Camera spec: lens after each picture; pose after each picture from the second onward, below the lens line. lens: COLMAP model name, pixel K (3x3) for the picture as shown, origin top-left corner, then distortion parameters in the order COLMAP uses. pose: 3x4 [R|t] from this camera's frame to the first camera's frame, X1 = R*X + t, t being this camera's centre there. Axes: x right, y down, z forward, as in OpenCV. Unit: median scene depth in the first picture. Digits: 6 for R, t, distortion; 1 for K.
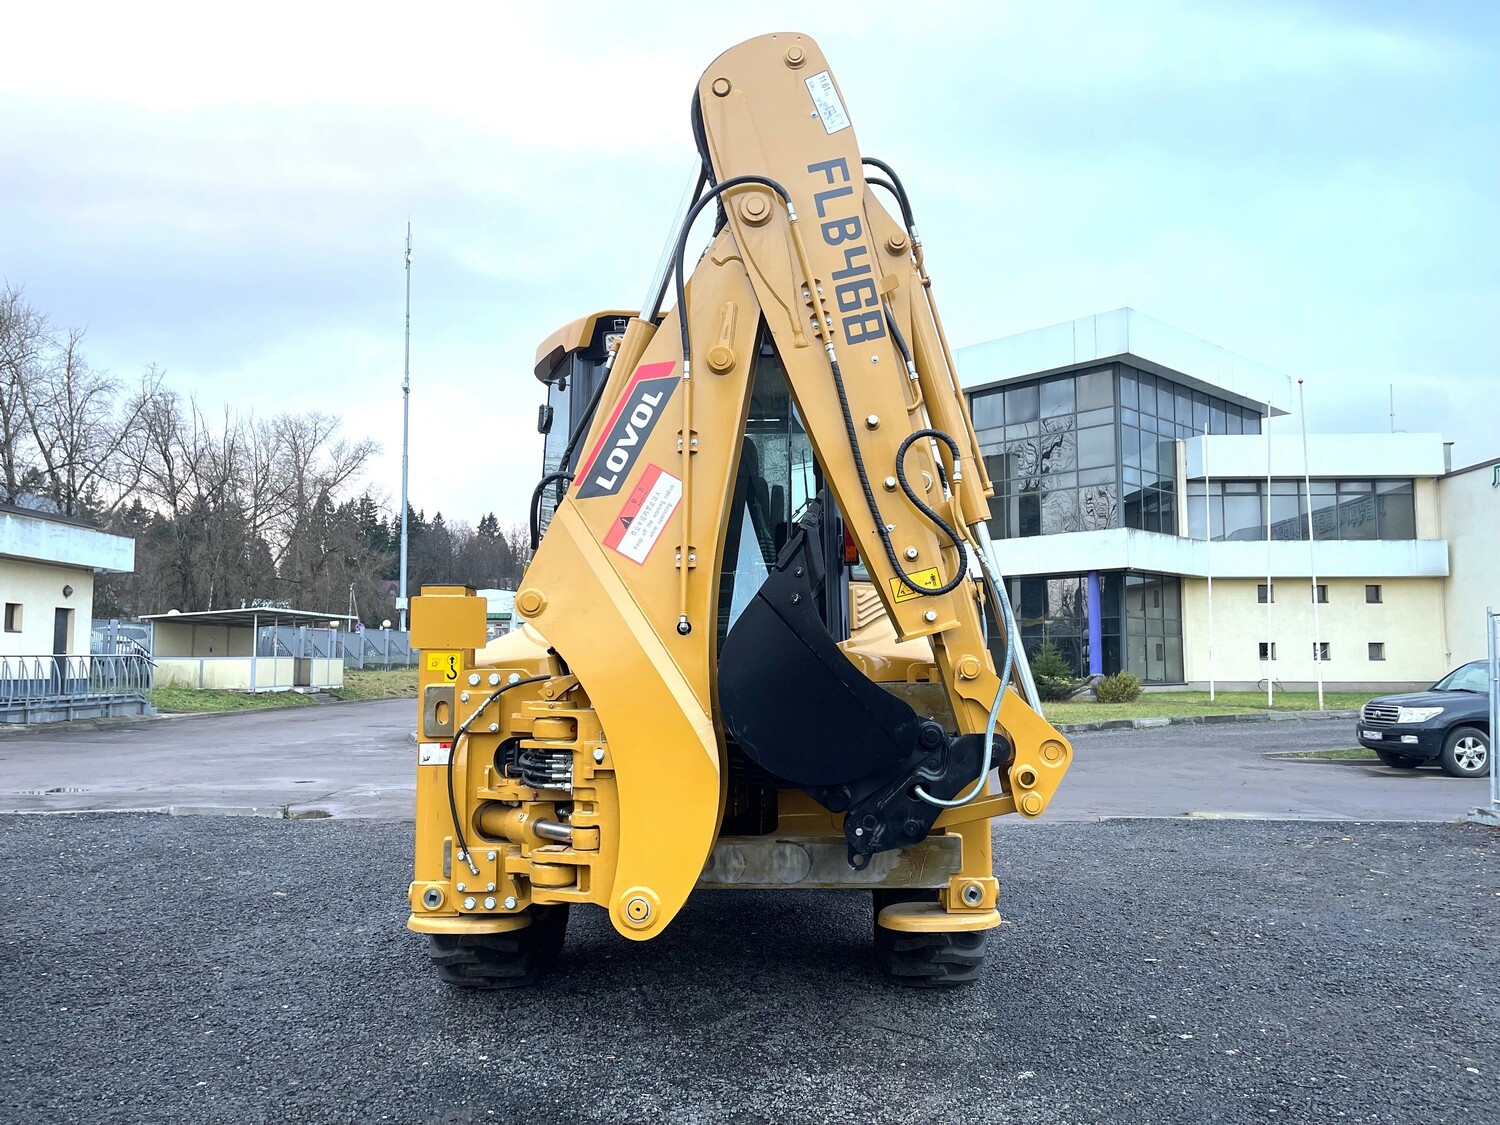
lens RADIAL K [[1145.7, 0, 756.7], [0, 1145.7, 563.3], [0, 0, 1]] dist [0.082464, -0.087933]
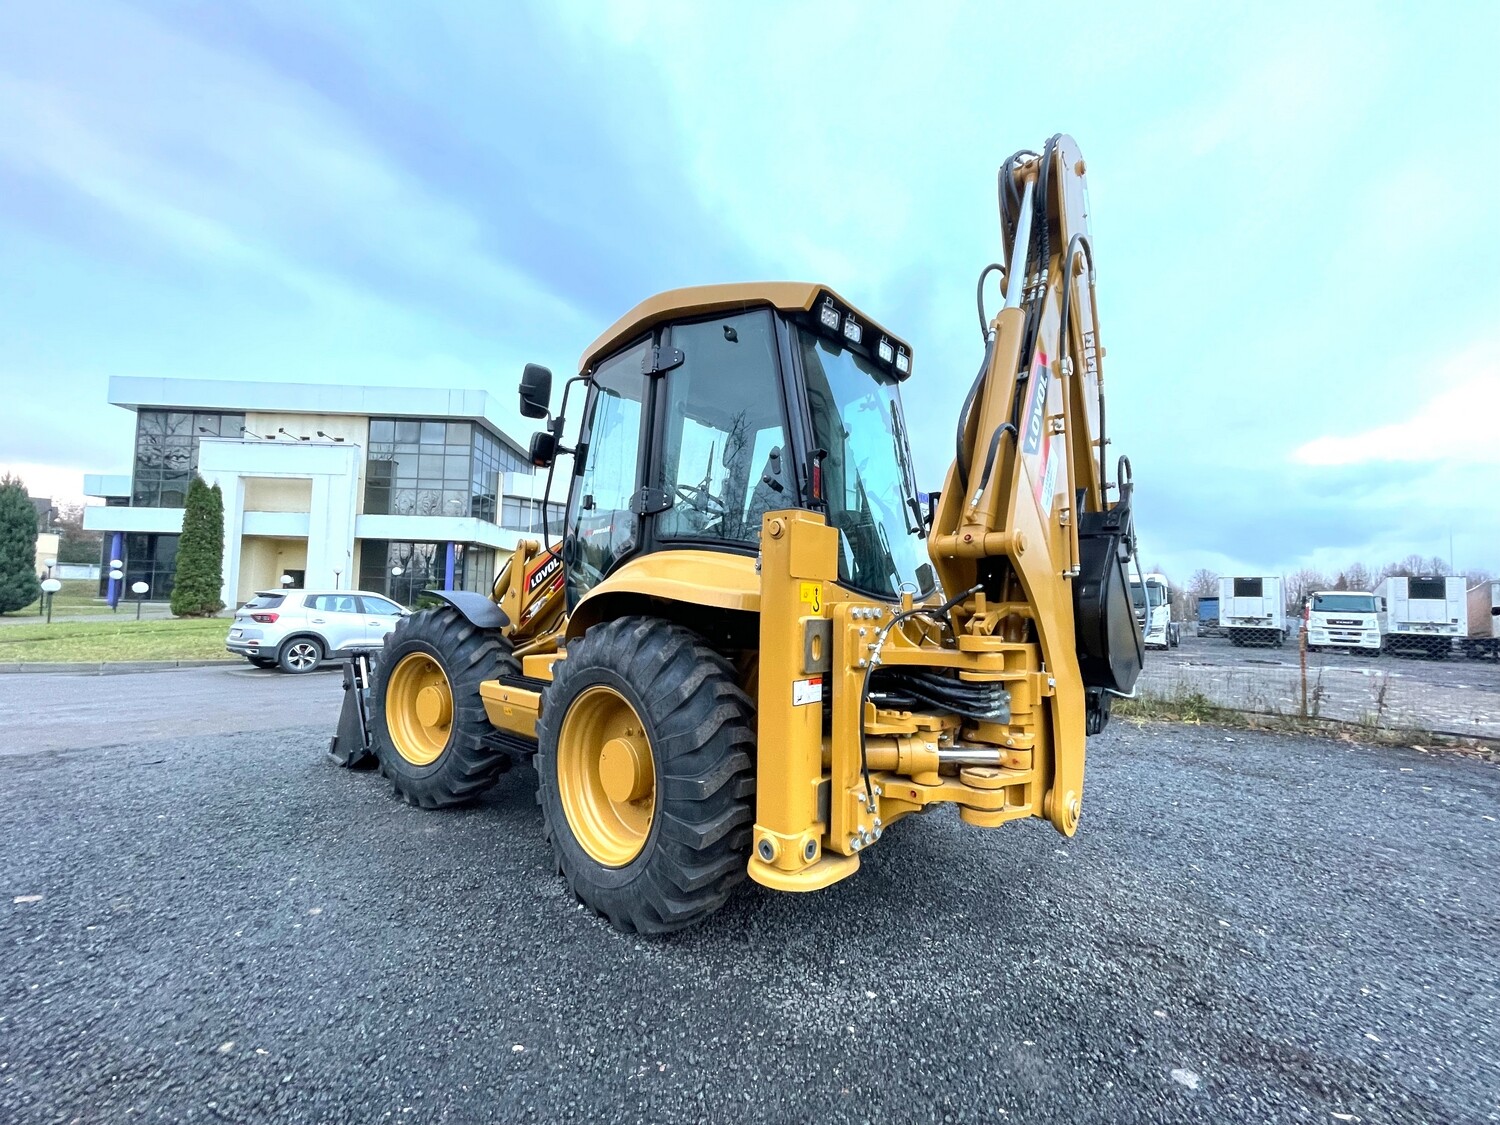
lens RADIAL K [[606.8, 0, 750.0], [0, 606.8, 562.5], [0, 0, 1]] dist [-0.000008, -0.000040]
pose [[0.650876, 0.070611, 0.755893, -0.086947], [-0.092510, 0.995622, -0.013348, 0.009318], [-0.753526, -0.061240, 0.654559, 0.092464]]
